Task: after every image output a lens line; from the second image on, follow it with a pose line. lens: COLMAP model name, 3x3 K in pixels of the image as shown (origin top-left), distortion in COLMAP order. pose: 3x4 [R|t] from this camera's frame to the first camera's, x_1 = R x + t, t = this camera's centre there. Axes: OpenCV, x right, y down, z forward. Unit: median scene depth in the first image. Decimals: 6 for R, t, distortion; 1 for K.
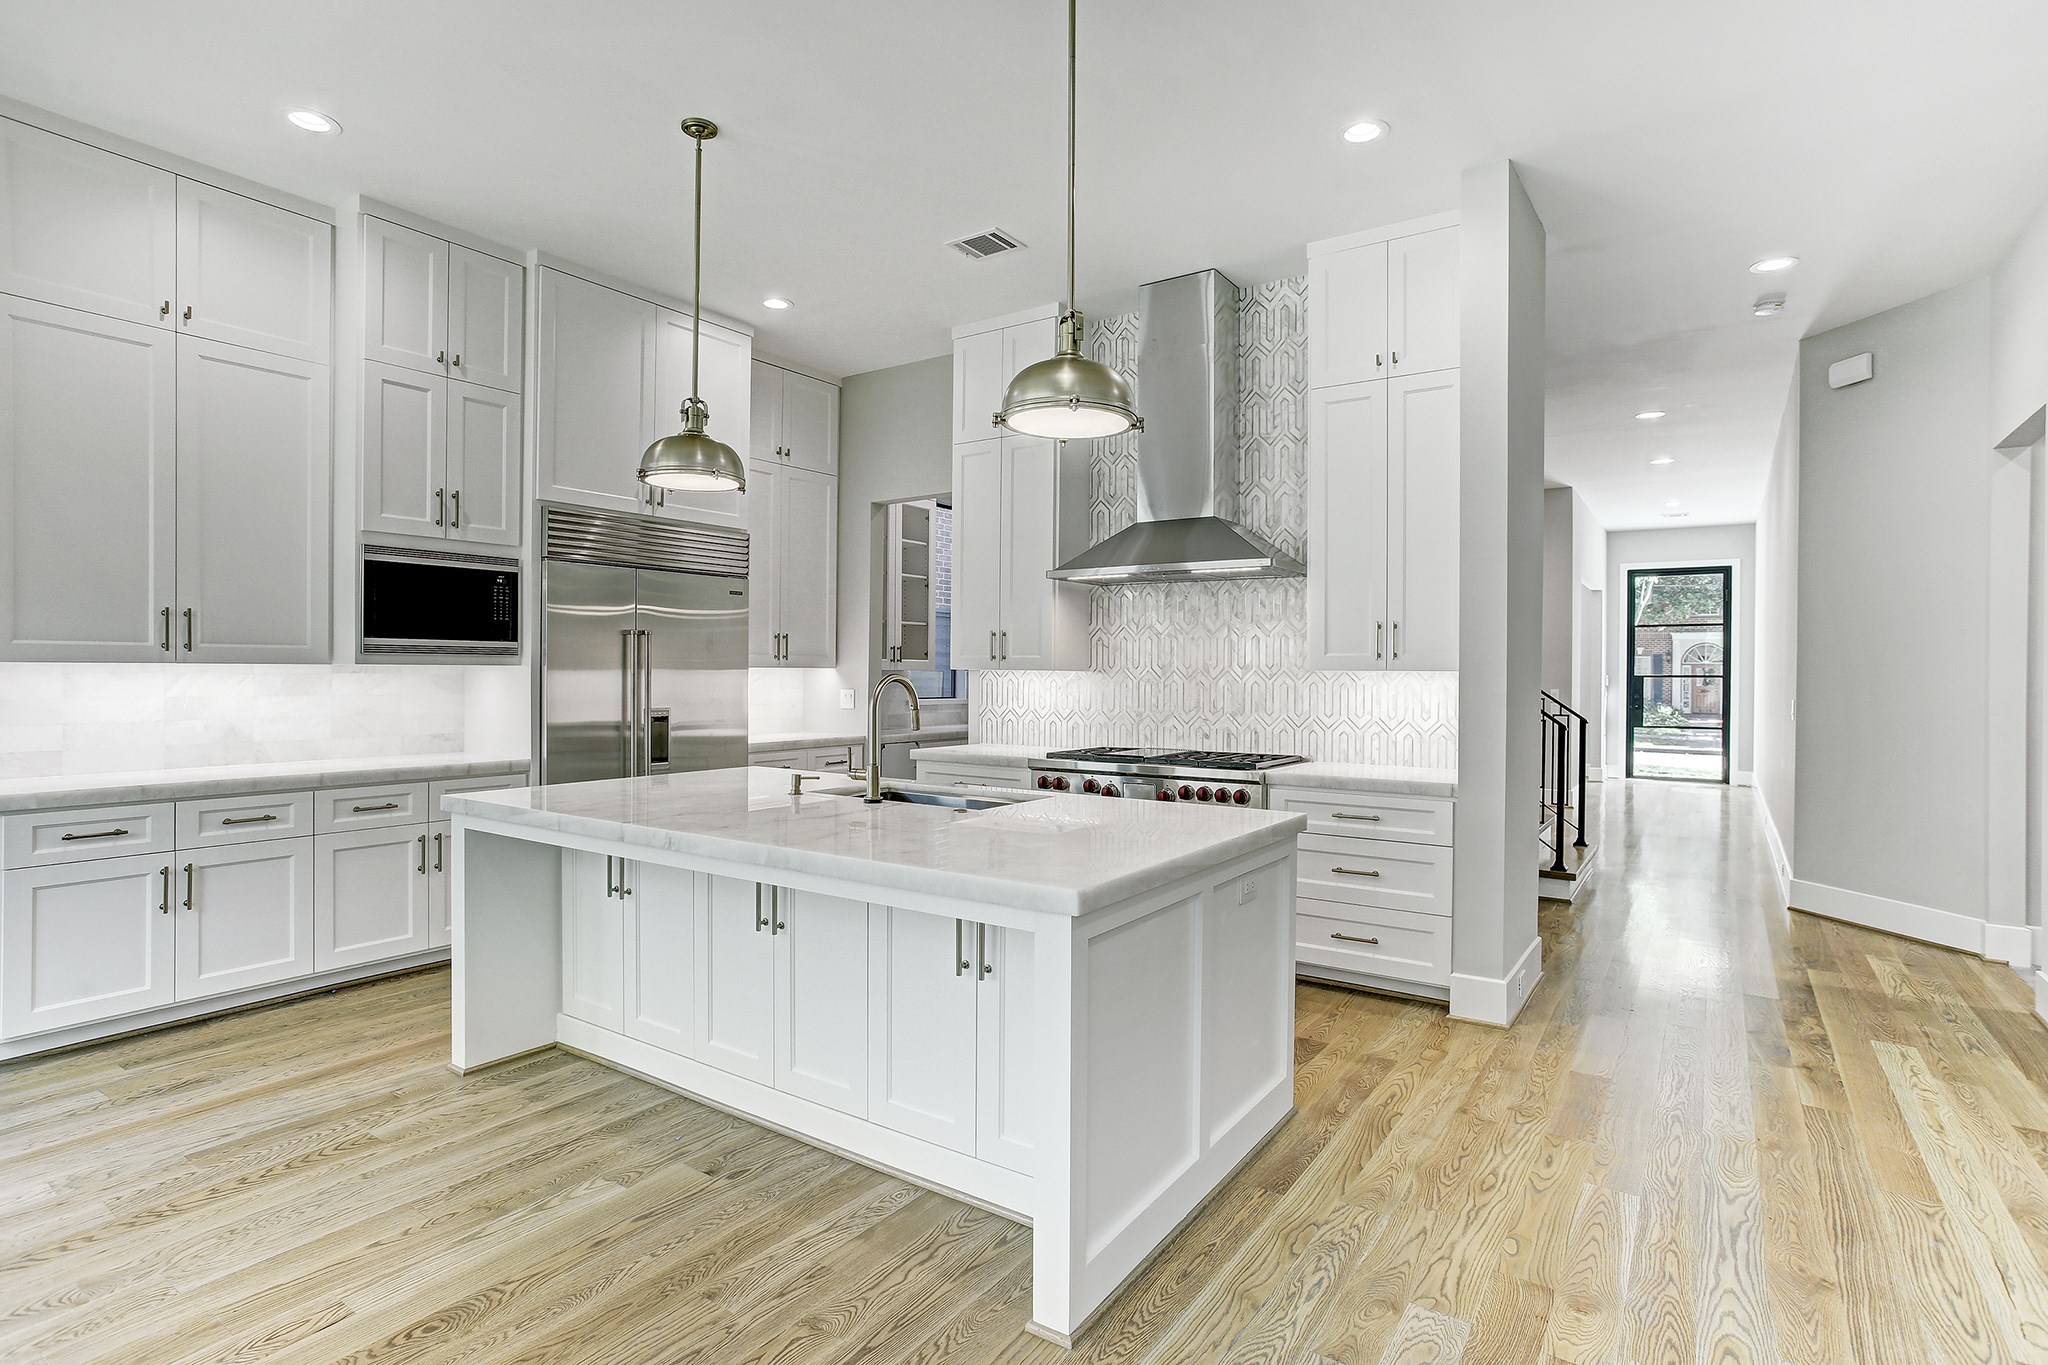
lens RADIAL K [[1015.3, 0, 1024.0], [0, 1015.3, 682.5], [0, 0, 1]] dist [-0.021563, 0.000342]
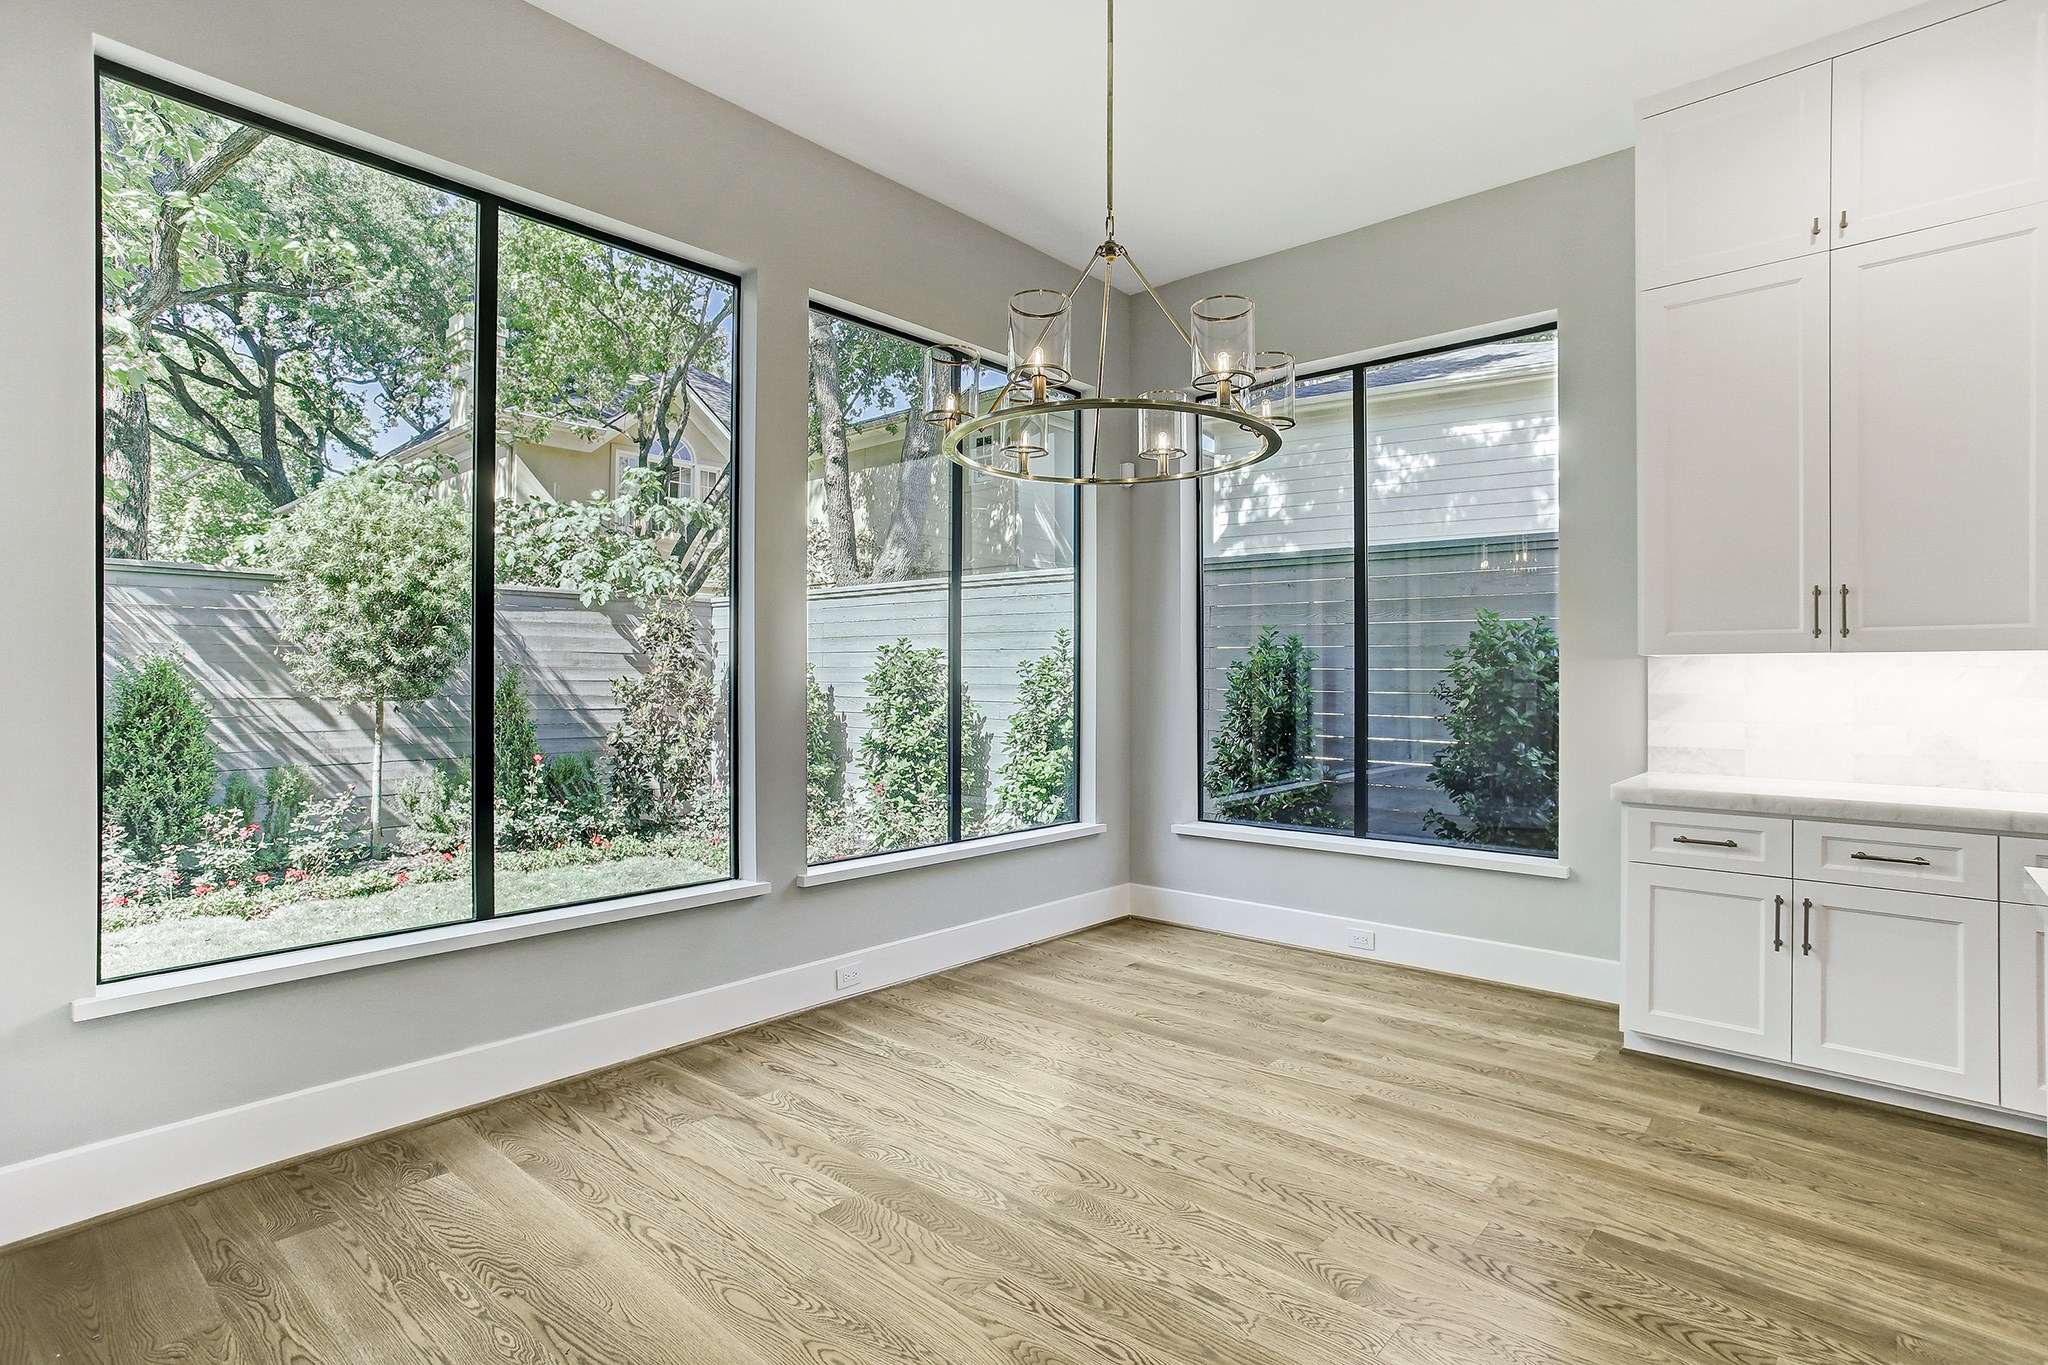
lens RADIAL K [[986.5, 0, 1024.0], [0, 986.5, 682.5], [0, 0, 1]] dist [-0.025754, 0.018038]
pose [[-0.112879, -0.002295, -0.993606, 0.021872], [-0.012745, 0.999918, -0.000862, 0.012945], [0.993527, 0.012566, -0.112899, 0.396833]]
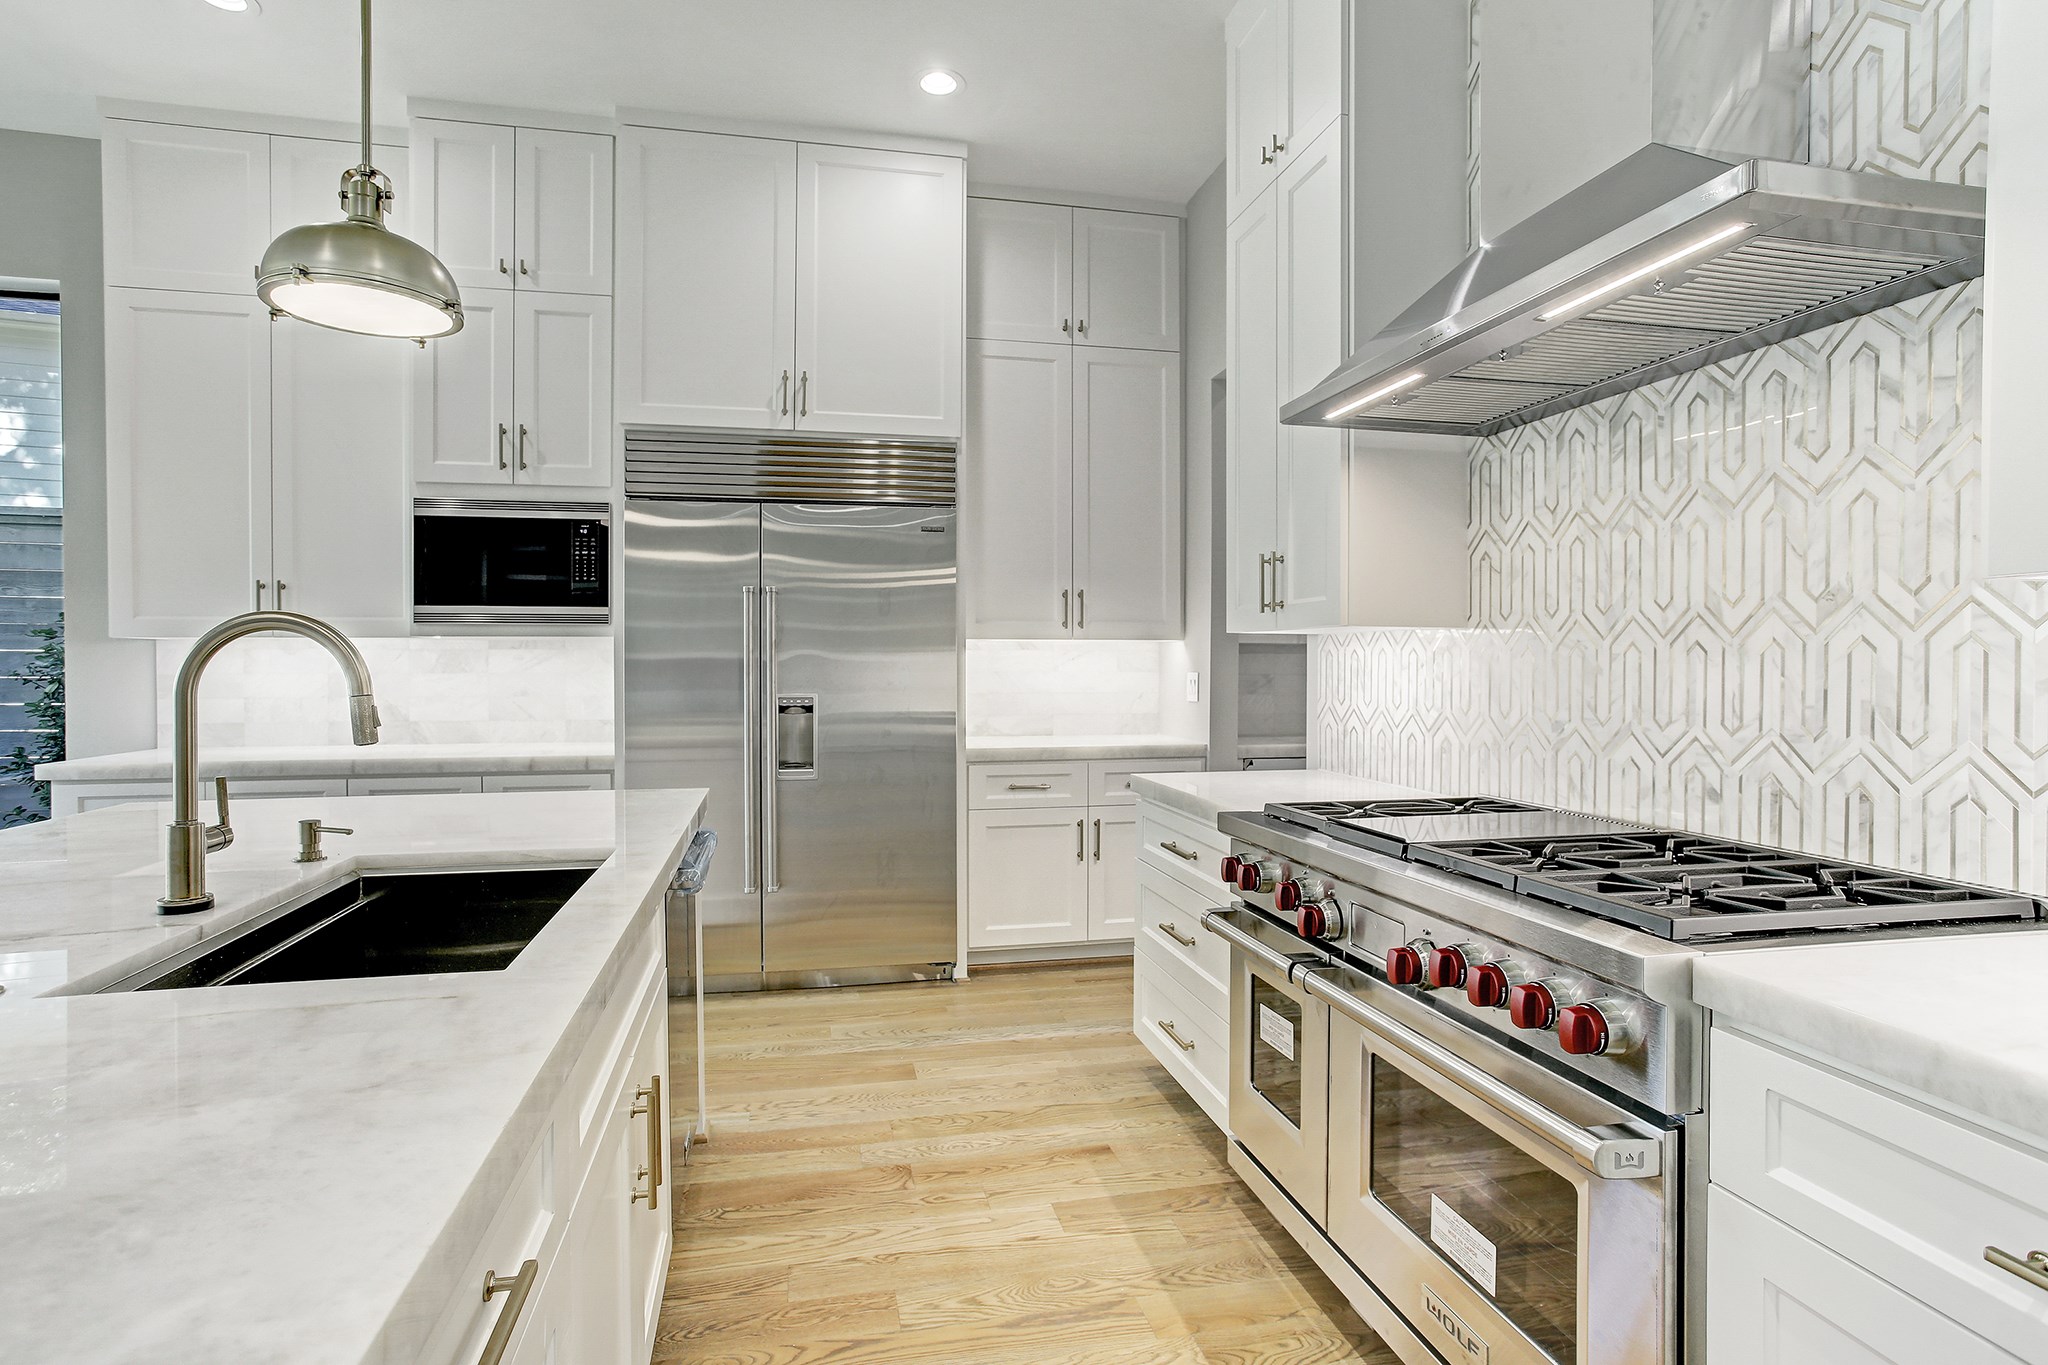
lens RADIAL K [[1009.2, 0, 1001.3], [0, 1009.2, 681.0], [0, 0, 1]] dist [-0.063785, 0.036719]
pose [[0.727999, 0.005985, -0.685552, 0.296134], [-0.002209, 0.999977, 0.006384, 0.013815], [0.685574, -0.003133, 0.727996, 0.718226]]
